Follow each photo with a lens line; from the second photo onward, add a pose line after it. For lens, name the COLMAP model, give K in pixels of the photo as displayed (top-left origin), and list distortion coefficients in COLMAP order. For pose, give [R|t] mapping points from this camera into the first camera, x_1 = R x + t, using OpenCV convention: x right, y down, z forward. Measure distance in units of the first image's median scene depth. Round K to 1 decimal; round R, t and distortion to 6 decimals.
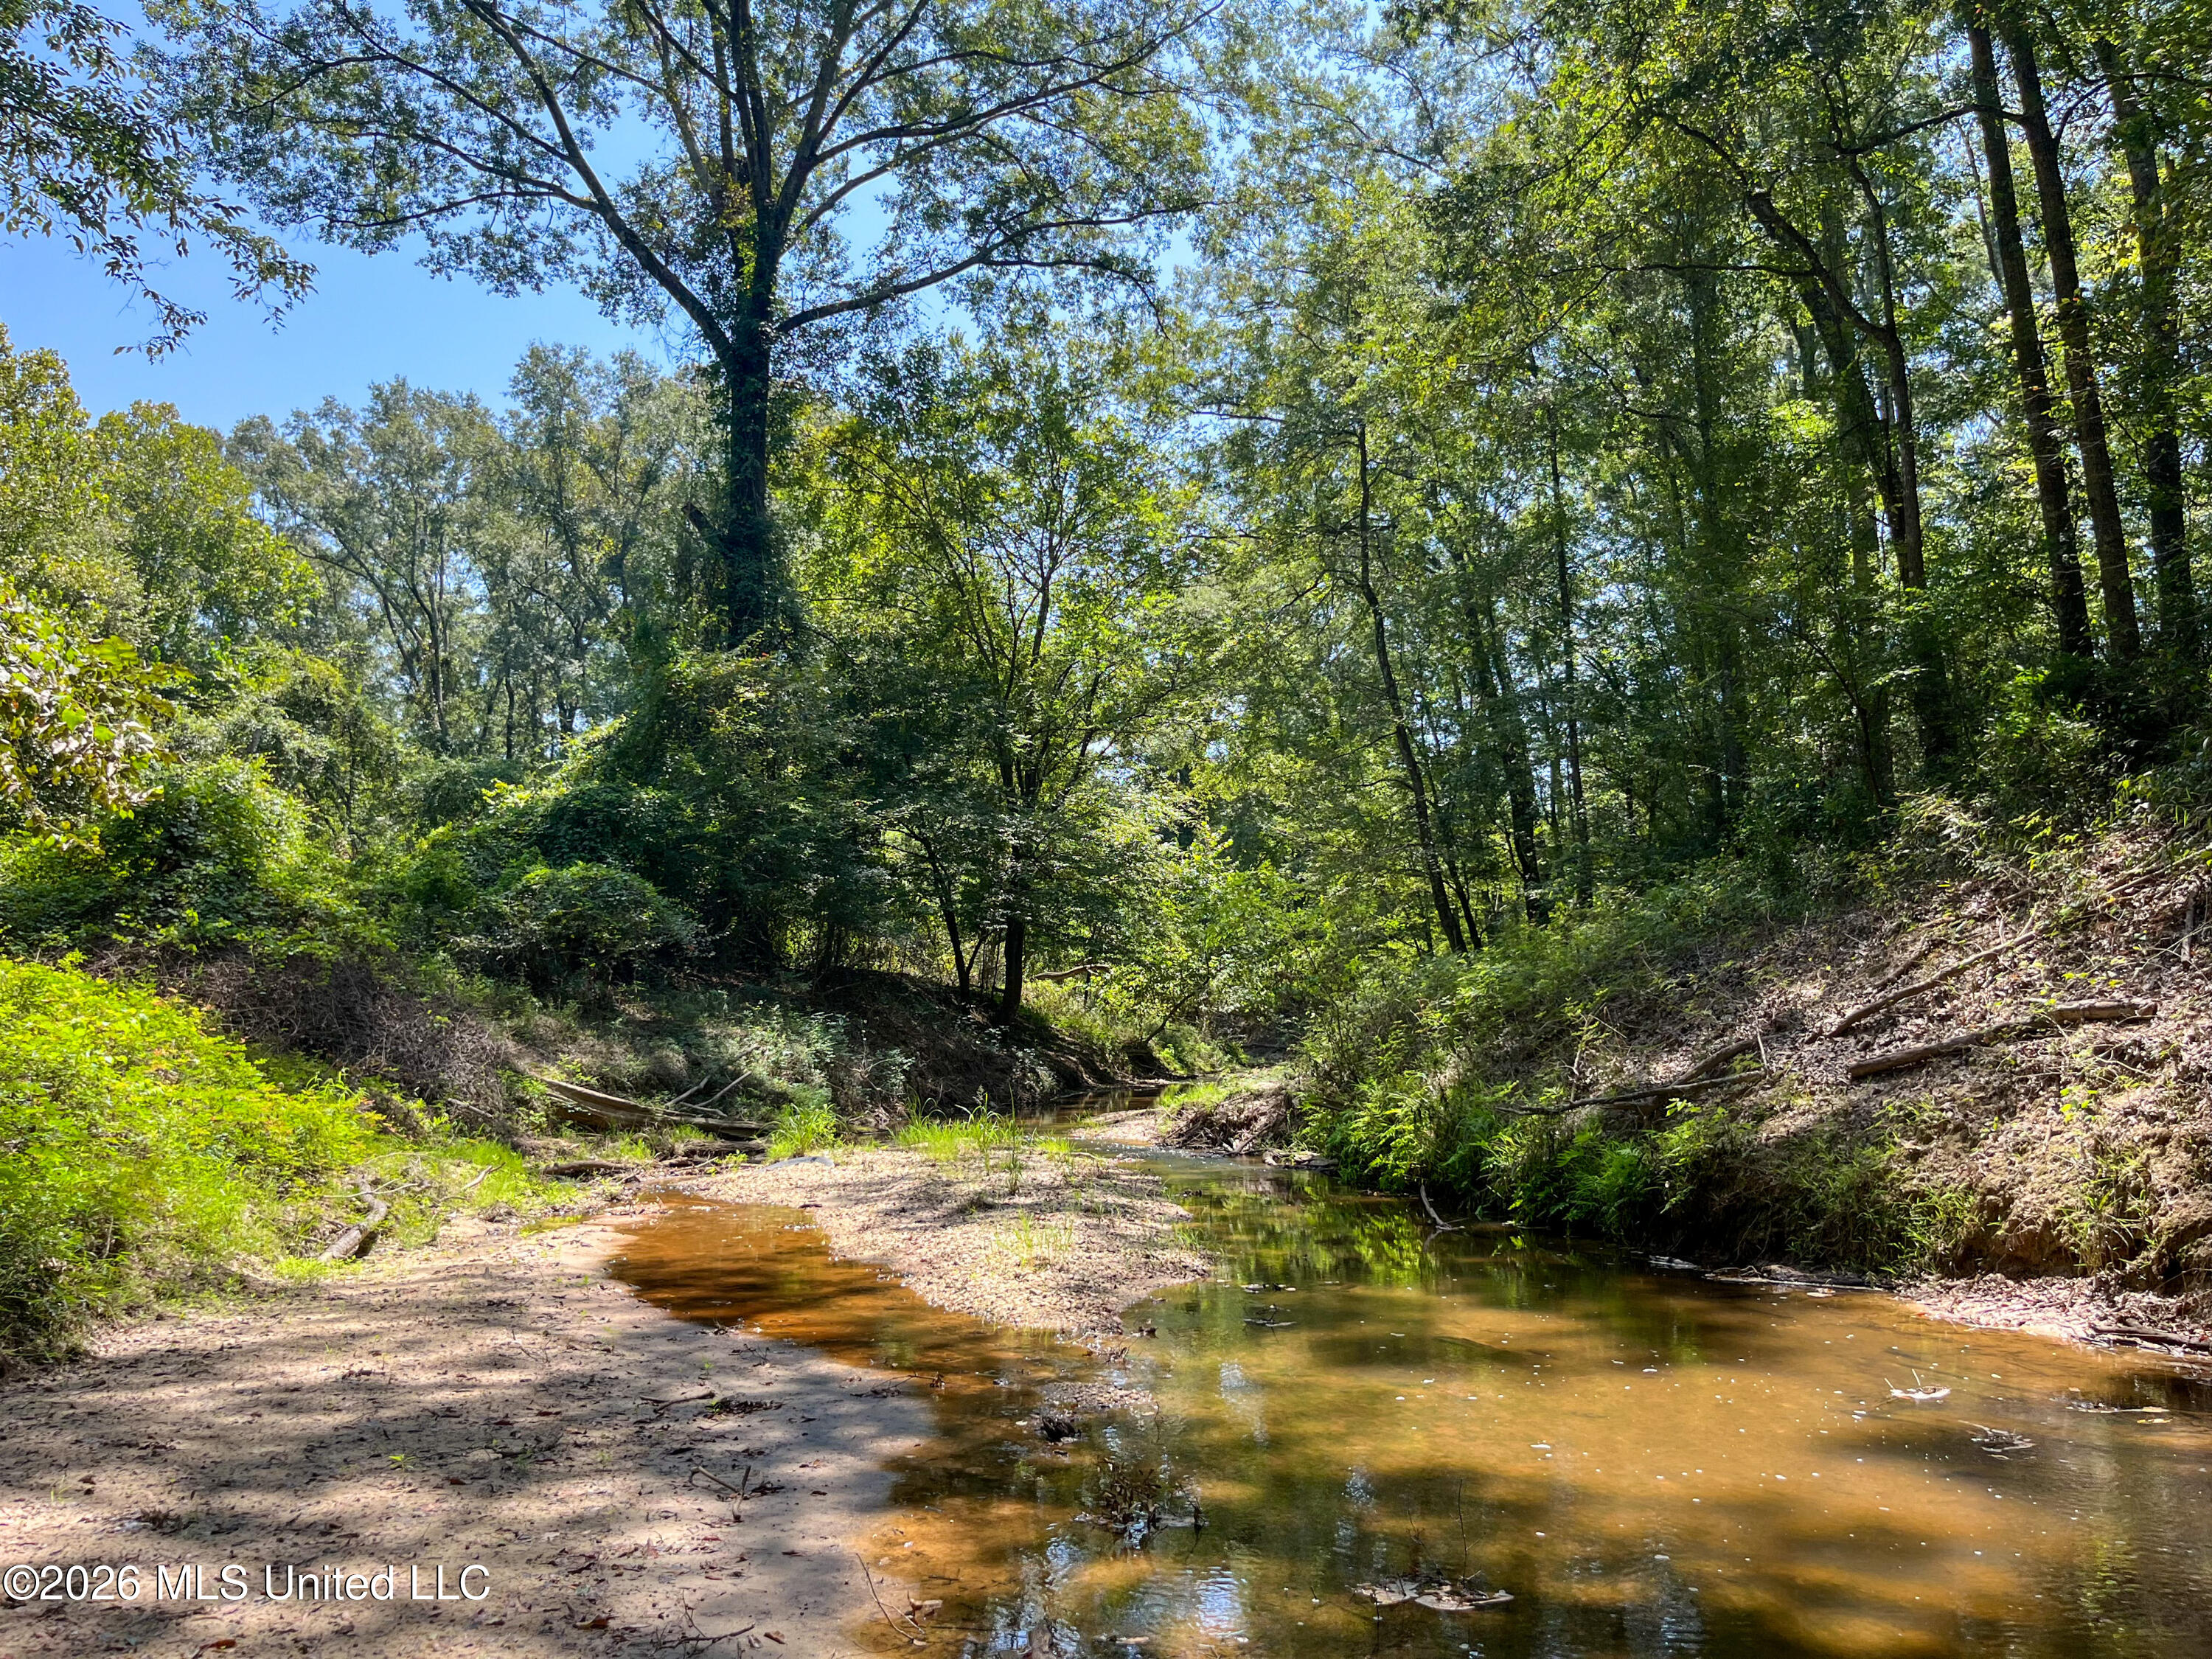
lens RADIAL K [[1681.4, 0, 1105.9], [0, 1681.4, 825.8], [0, 0, 1]] dist [-0.000705, -0.000476]
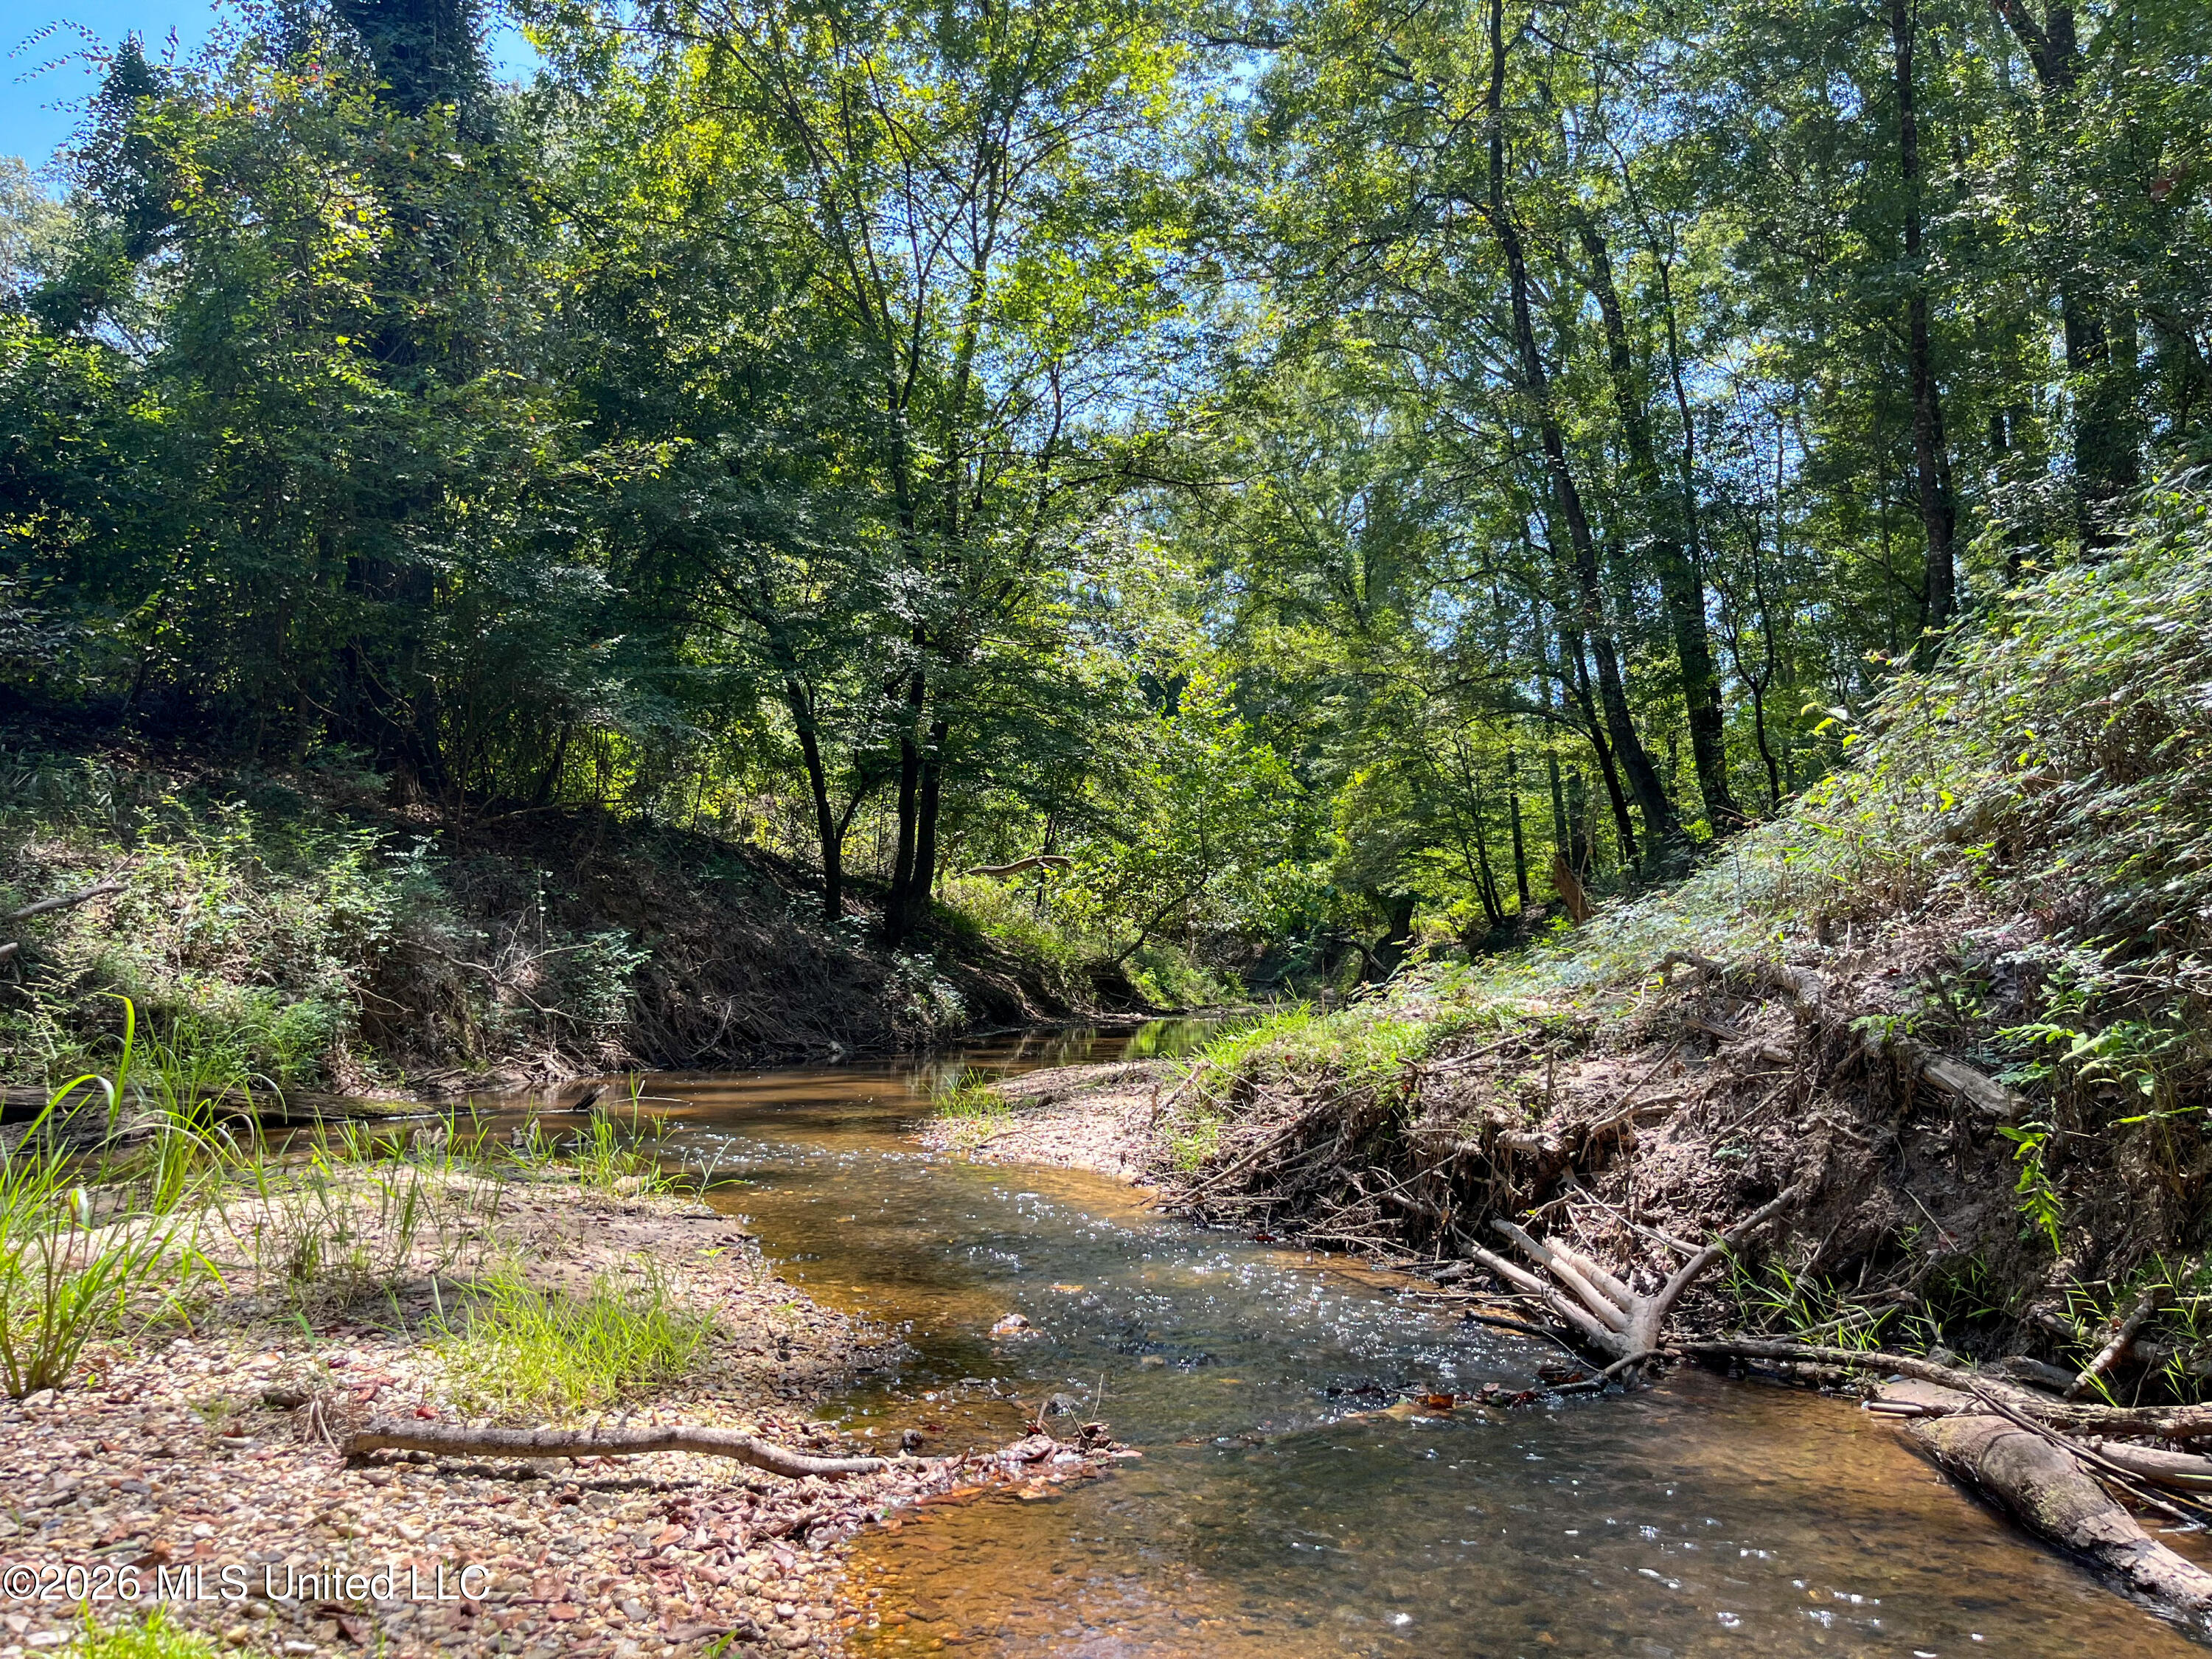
lens RADIAL K [[1681.4, 0, 1106.4], [0, 1681.4, 832.6], [0, 0, 1]] dist [-0.000705, -0.000476]
pose [[0.999677, 0.018171, 0.017773, 0.005685], [-0.018823, 0.999128, 0.037262, 0.049013], [-0.017081, -0.037585, 0.999147, 0.299893]]
